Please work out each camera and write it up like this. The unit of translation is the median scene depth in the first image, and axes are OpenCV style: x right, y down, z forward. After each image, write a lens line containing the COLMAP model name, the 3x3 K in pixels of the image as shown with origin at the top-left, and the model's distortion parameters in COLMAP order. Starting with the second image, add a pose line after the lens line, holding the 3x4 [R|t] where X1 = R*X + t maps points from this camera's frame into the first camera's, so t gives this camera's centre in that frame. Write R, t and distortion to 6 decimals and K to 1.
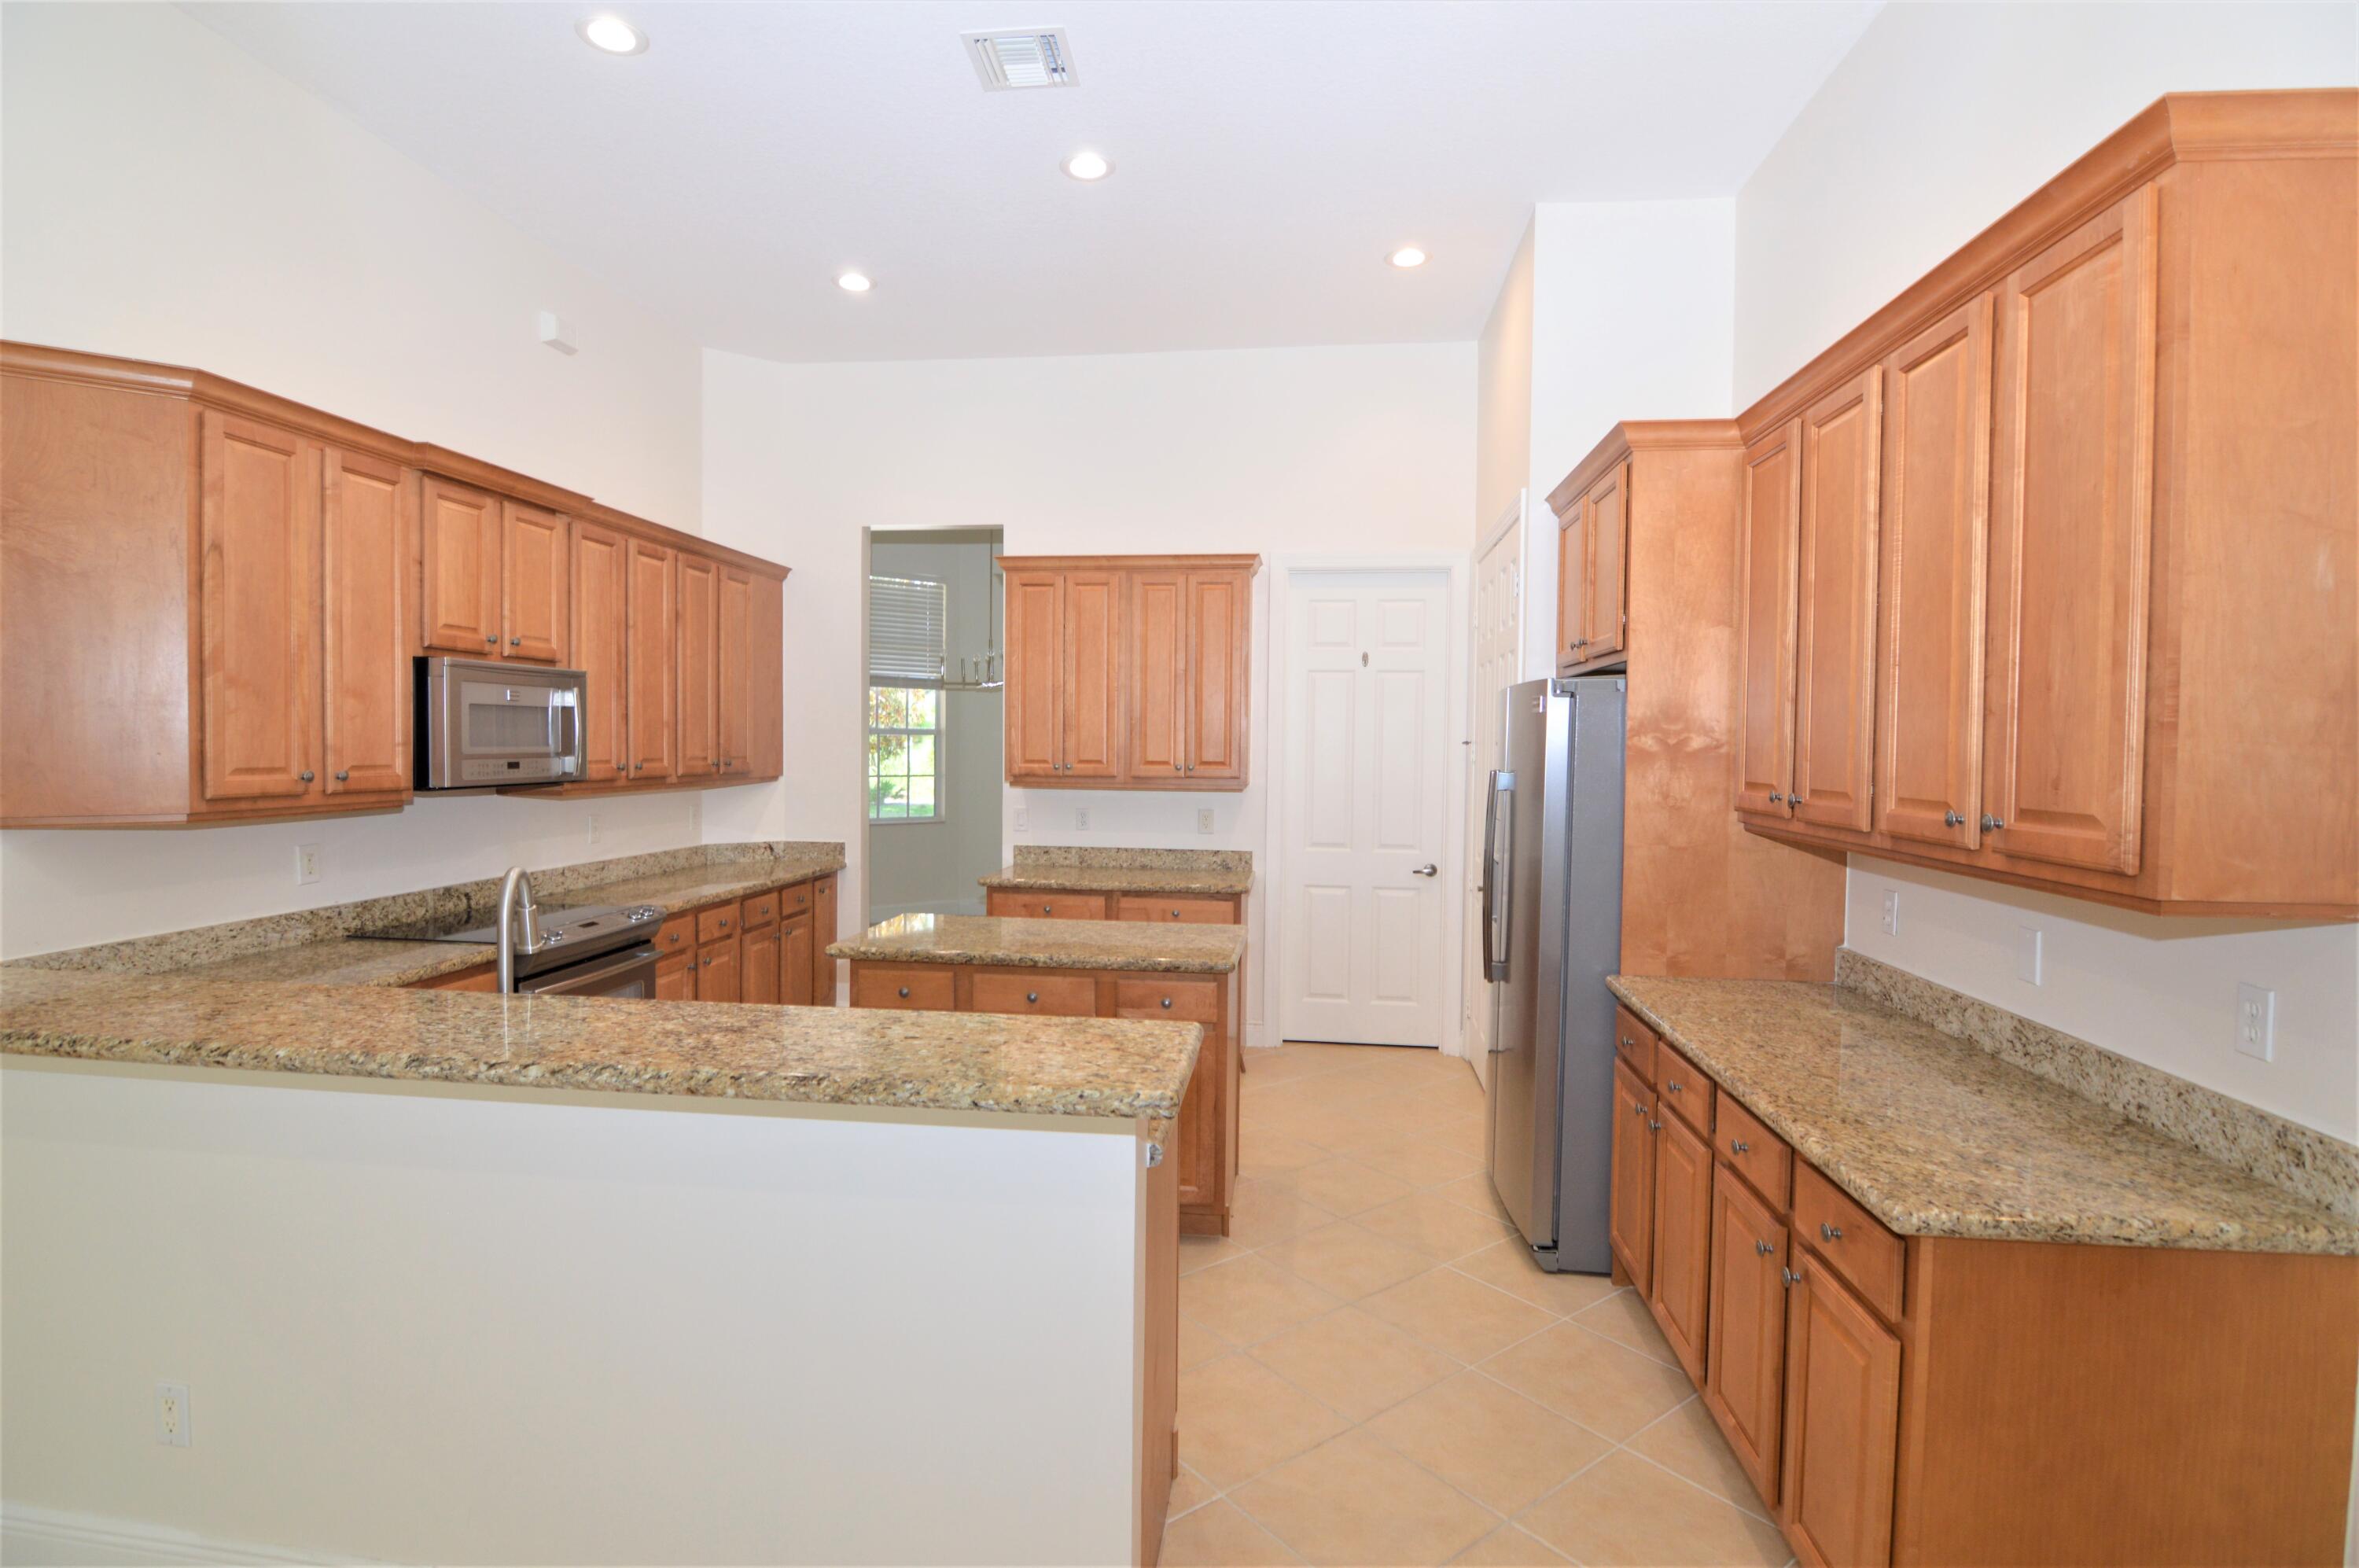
lens RADIAL K [[1169.2, 0, 1179.5], [0, 1169.2, 784.0], [0, 0, 1]] dist [0.002217, -0.017821]
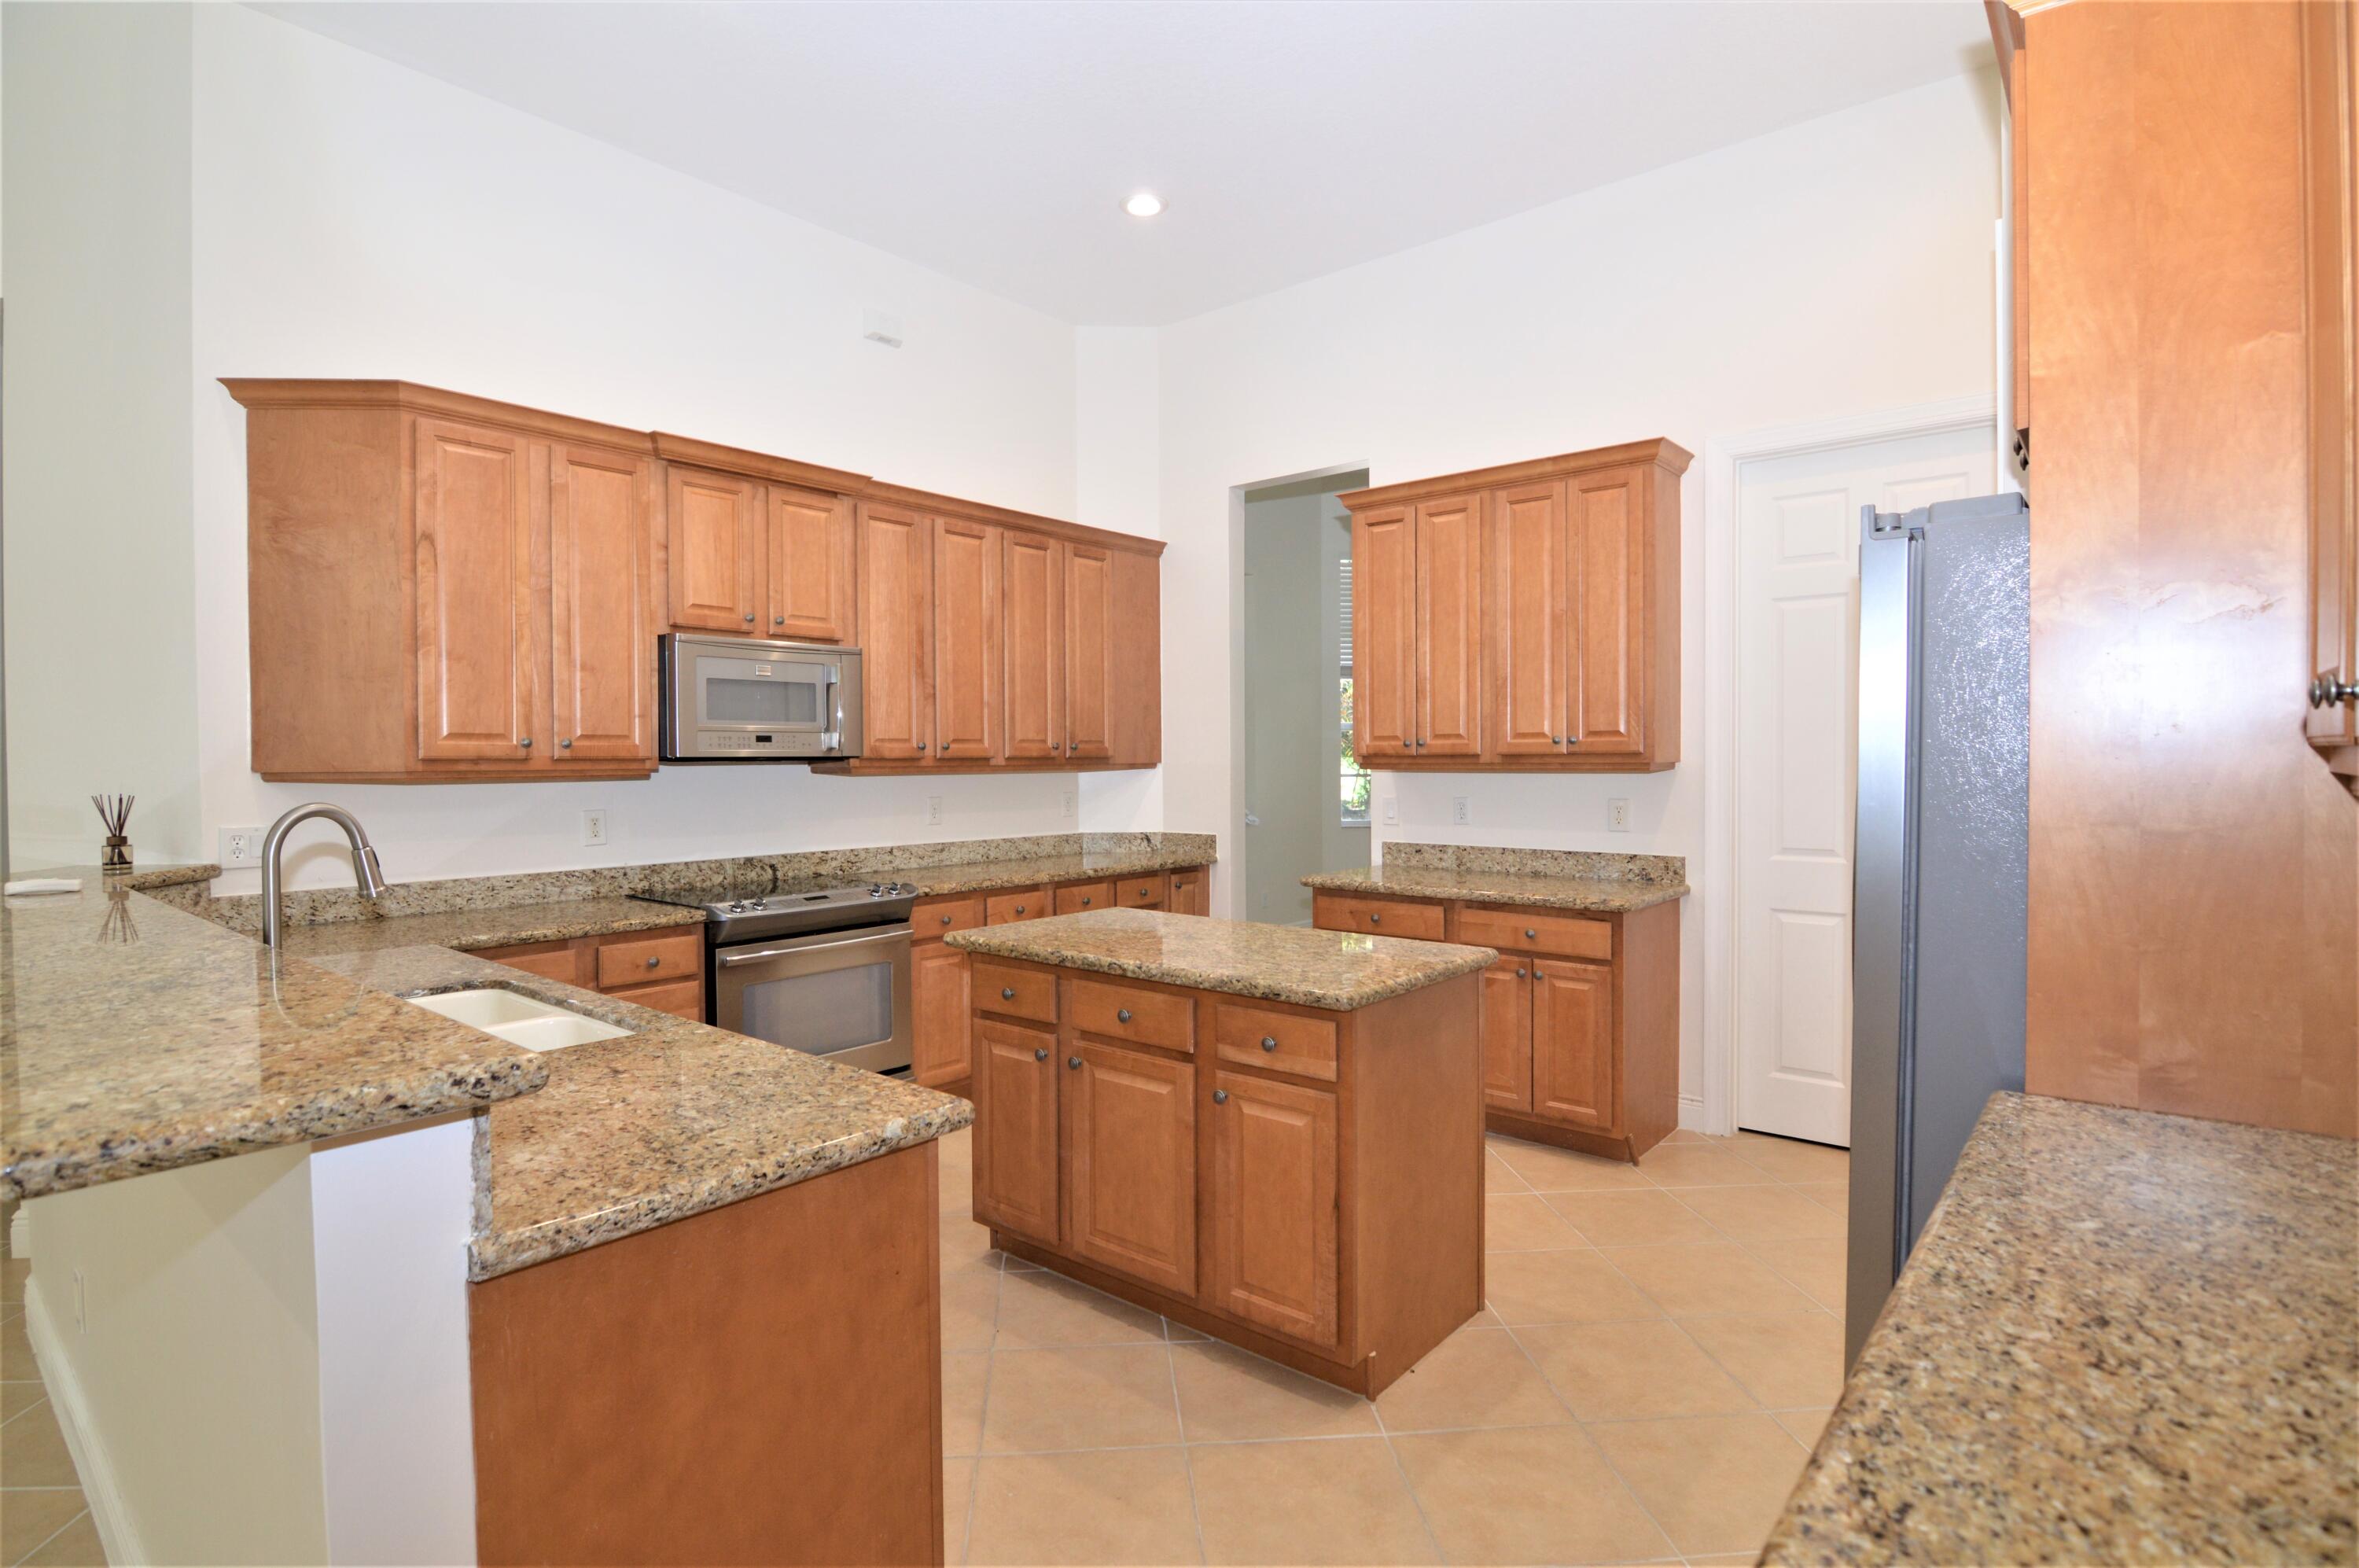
lens RADIAL K [[1169.2, 0, 1179.5], [0, 1169.2, 784.0], [0, 0, 1]] dist [0.002217, -0.017821]
pose [[0.831806, -0.004668, -0.555046, 0.270114], [-0.004712, 0.999869, -0.015469, 0.033439], [0.555046, 0.015482, 0.831676, 0.306083]]
